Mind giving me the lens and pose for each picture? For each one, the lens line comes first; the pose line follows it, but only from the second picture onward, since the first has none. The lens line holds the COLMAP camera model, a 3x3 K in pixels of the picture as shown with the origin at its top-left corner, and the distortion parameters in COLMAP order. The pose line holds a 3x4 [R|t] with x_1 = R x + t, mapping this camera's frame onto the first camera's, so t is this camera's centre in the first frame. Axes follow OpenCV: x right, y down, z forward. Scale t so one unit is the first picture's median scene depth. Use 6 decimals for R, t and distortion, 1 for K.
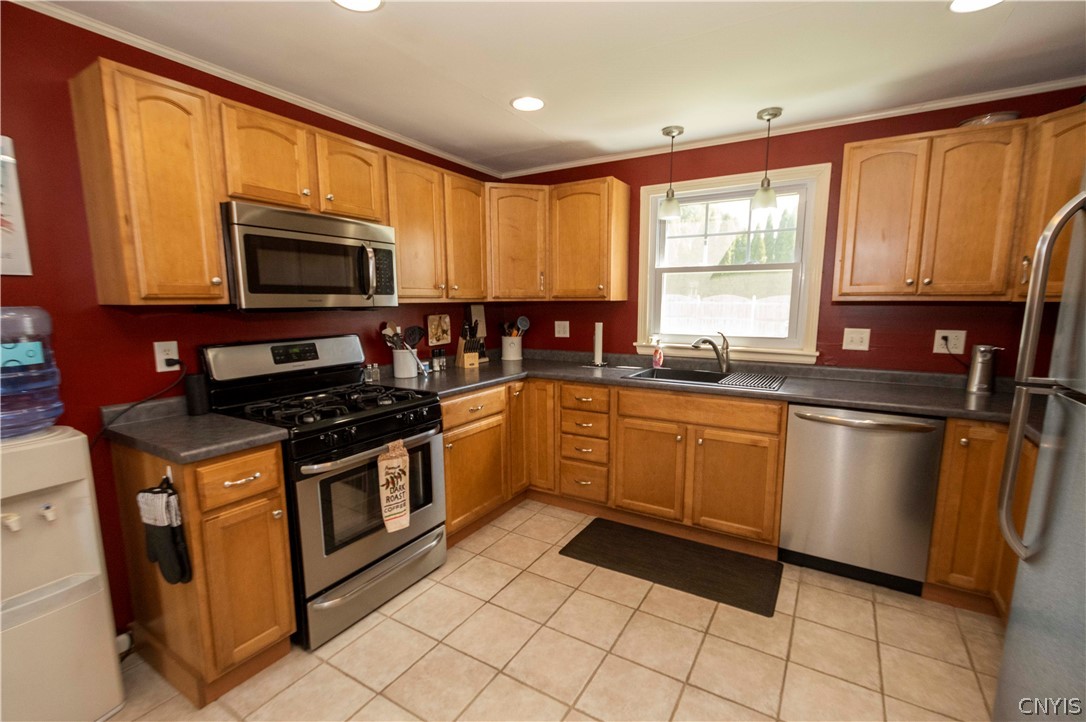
lens RADIAL K [[472.3, 0, 549.2], [0, 472.3, 372.3], [0, 0, 1]] dist [-0.000046, -0.000755]
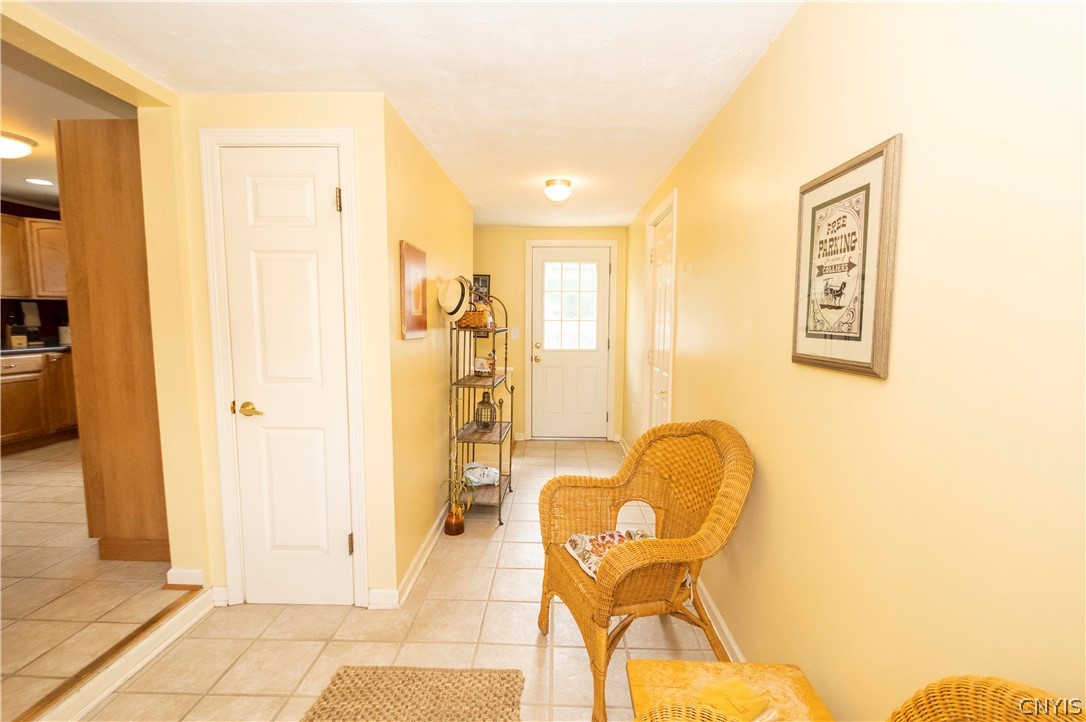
lens RADIAL K [[487.0, 0, 538.7], [0, 487.0, 371.9], [0, 0, 1]] dist [-0.003440, -0.001361]
pose [[0.875383, -0.037701, 0.481957, 0.635541], [0.058009, 0.997943, -0.027298, 0.254155], [-0.479937, 0.051854, 0.875769, -1.290566]]
